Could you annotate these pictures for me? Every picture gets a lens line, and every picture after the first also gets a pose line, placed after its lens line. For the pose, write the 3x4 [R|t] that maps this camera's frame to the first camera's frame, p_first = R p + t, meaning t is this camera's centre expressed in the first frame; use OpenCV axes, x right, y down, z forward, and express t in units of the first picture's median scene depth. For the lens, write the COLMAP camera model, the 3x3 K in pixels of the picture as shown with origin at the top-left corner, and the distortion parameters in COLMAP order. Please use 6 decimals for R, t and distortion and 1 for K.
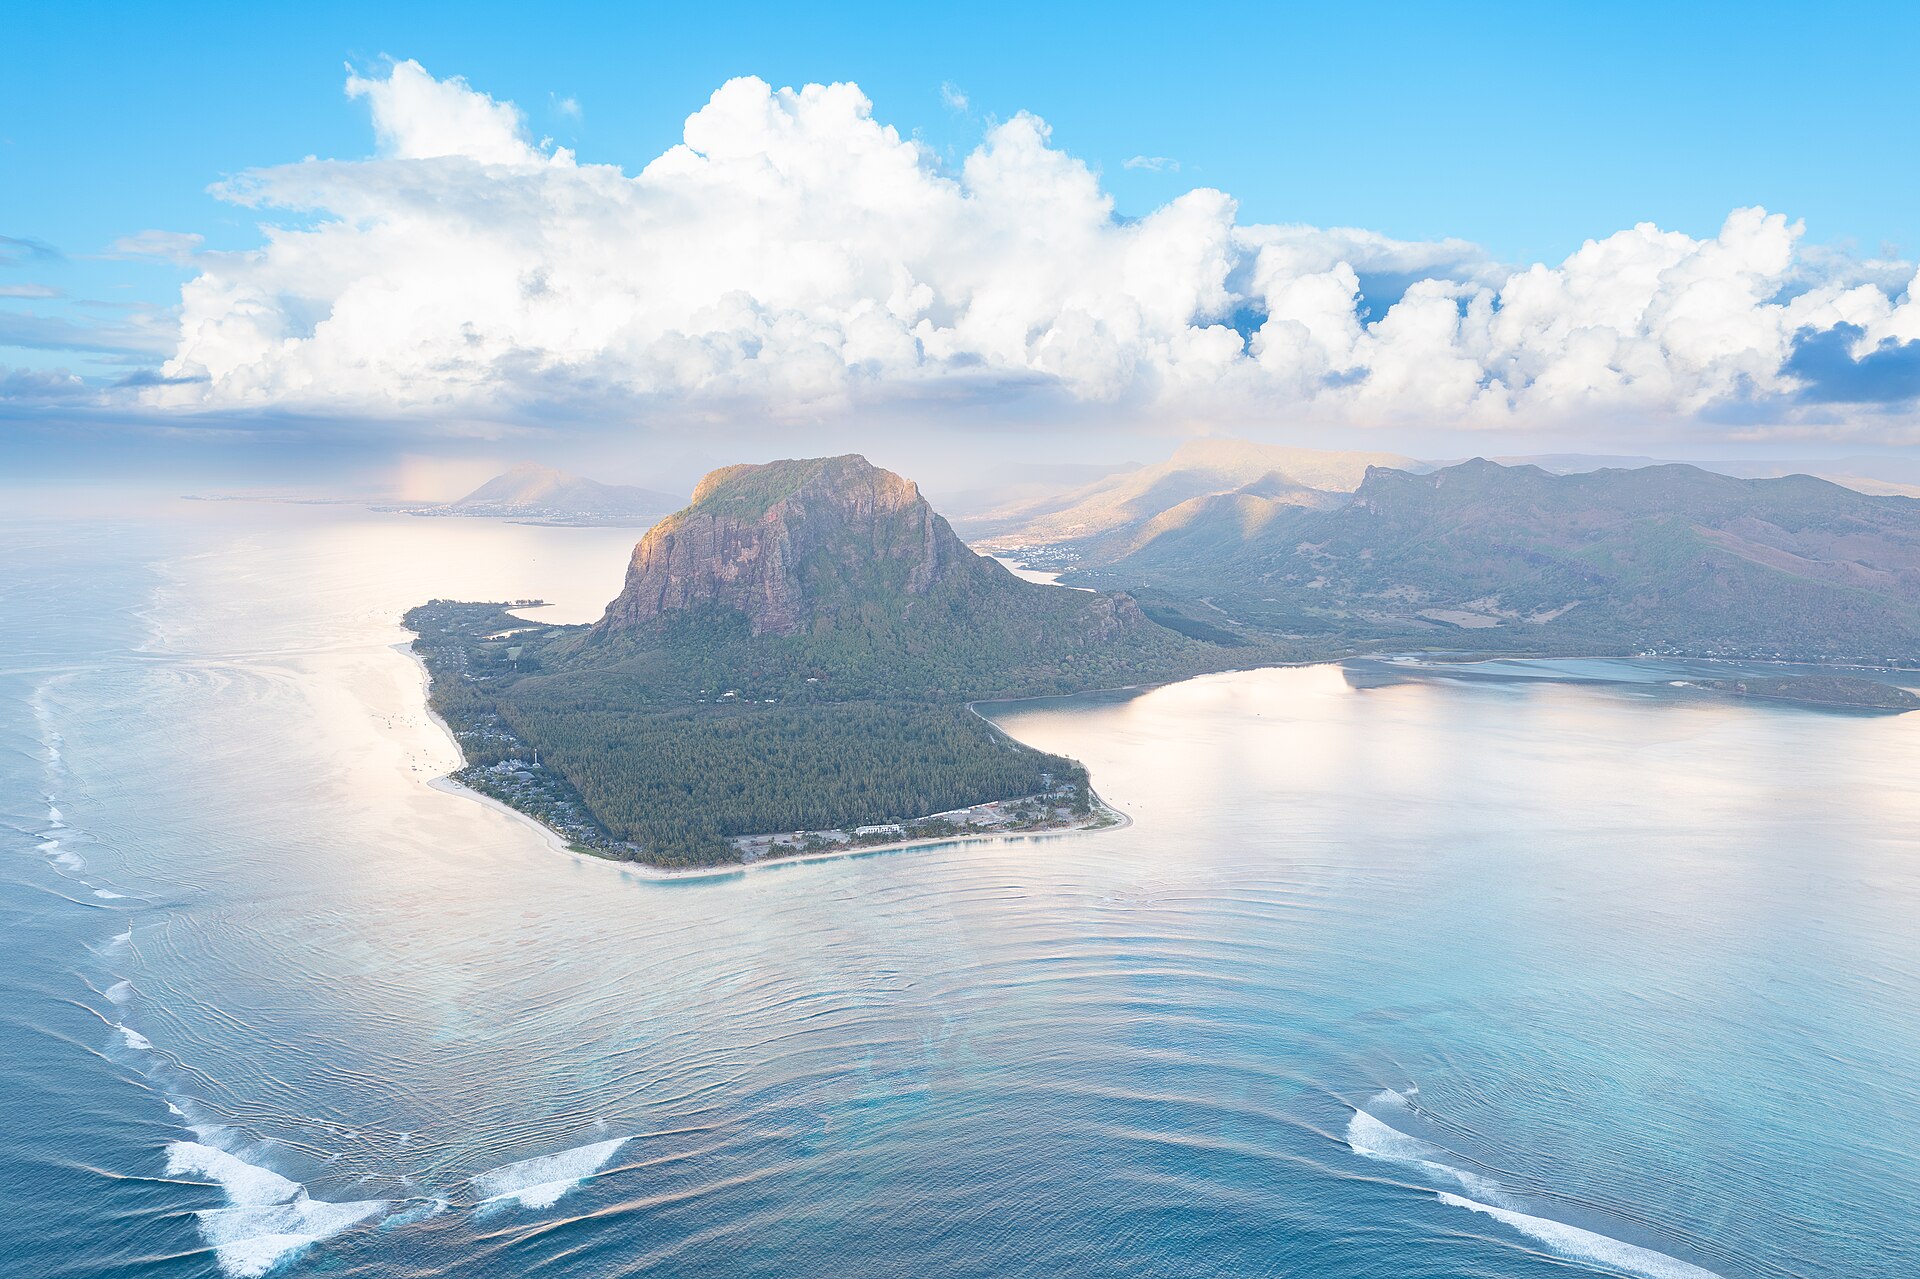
lens RADIAL K [[1517.3, 0, 960.0], [0, 1517.3, 639.5], [0, 0, 1]] dist [-0.012543, -0.002585]
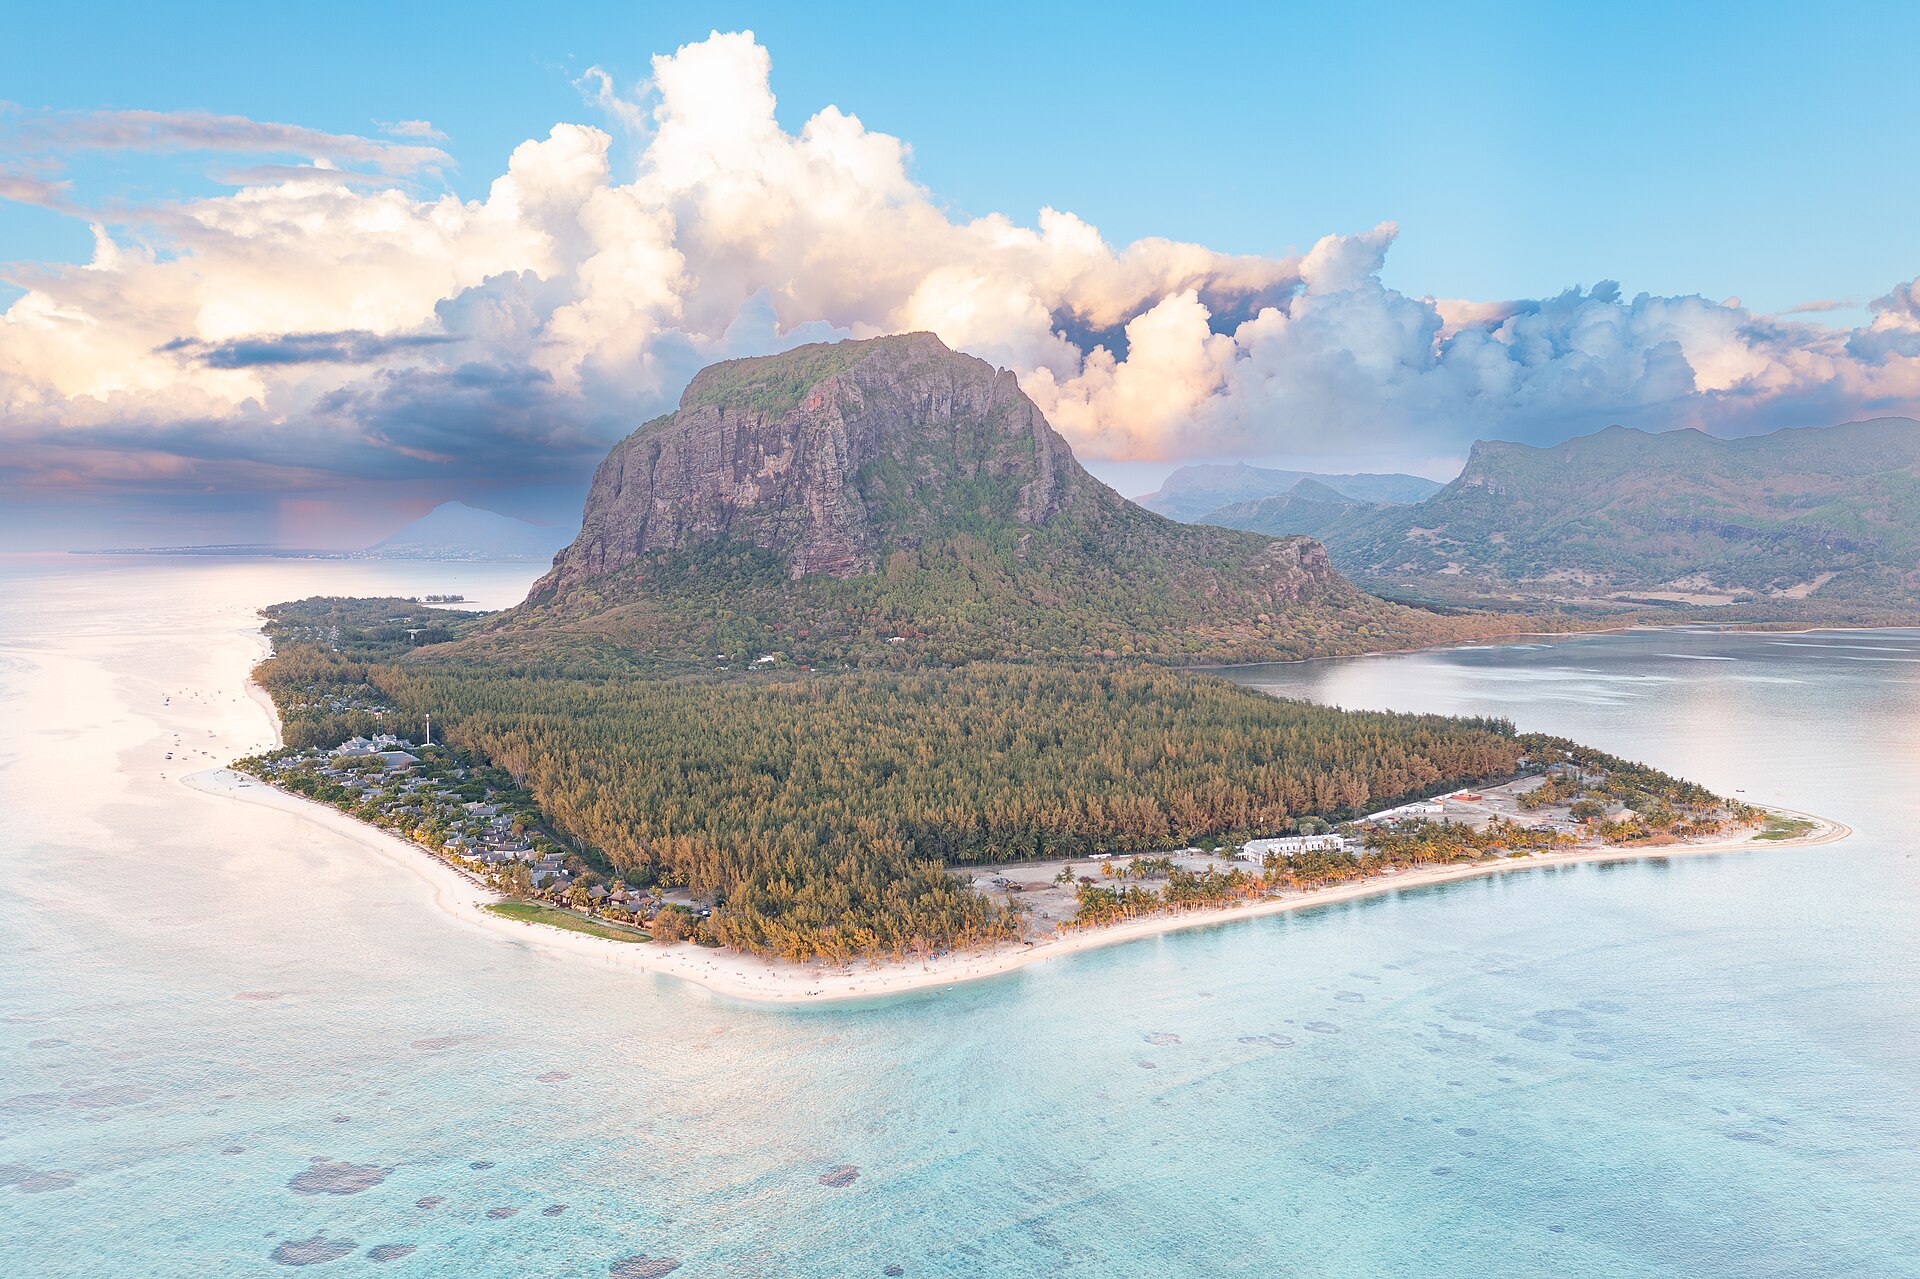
lens RADIAL K [[1517.3, 0, 960.0], [0, 1517.3, 639.5], [0, 0, 1]] dist [-0.012543, -0.002585]
pose [[0.998963, -0.013538, 0.043468, -0.092121], [0.015554, 0.998803, -0.046373, 0.052029], [-0.042788, 0.047001, 0.997978, 0.358466]]
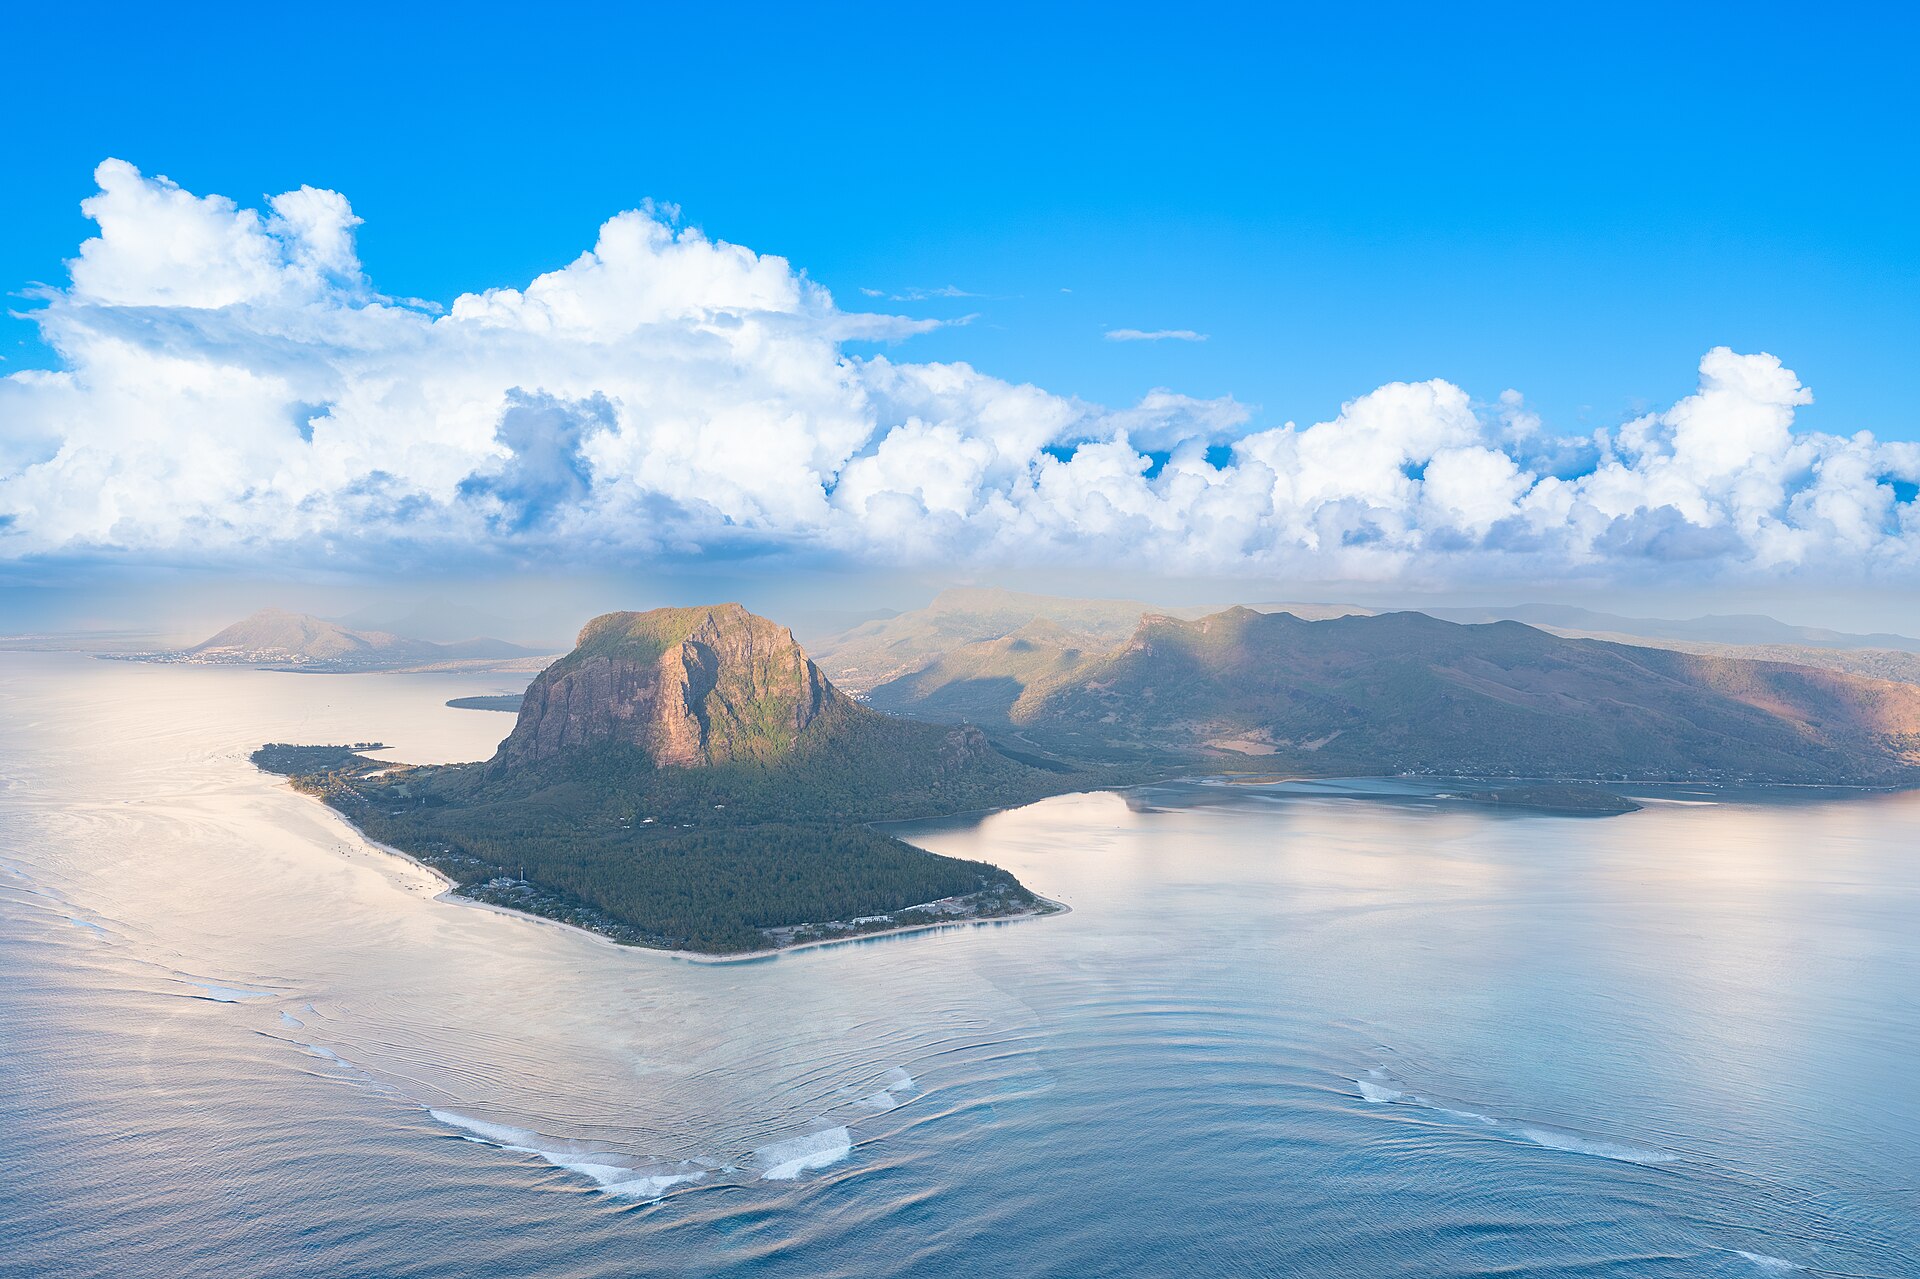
lens RADIAL K [[1517.3, 0, 960.0], [0, 1517.3, 639.5], [0, 0, 1]] dist [-0.012543, -0.002585]
pose [[0.983497, -0.002084, 0.180911, -0.116710], [0.019410, 0.995378, -0.094053, 0.011949], [-0.179879, 0.096012, 0.978992, -0.111909]]
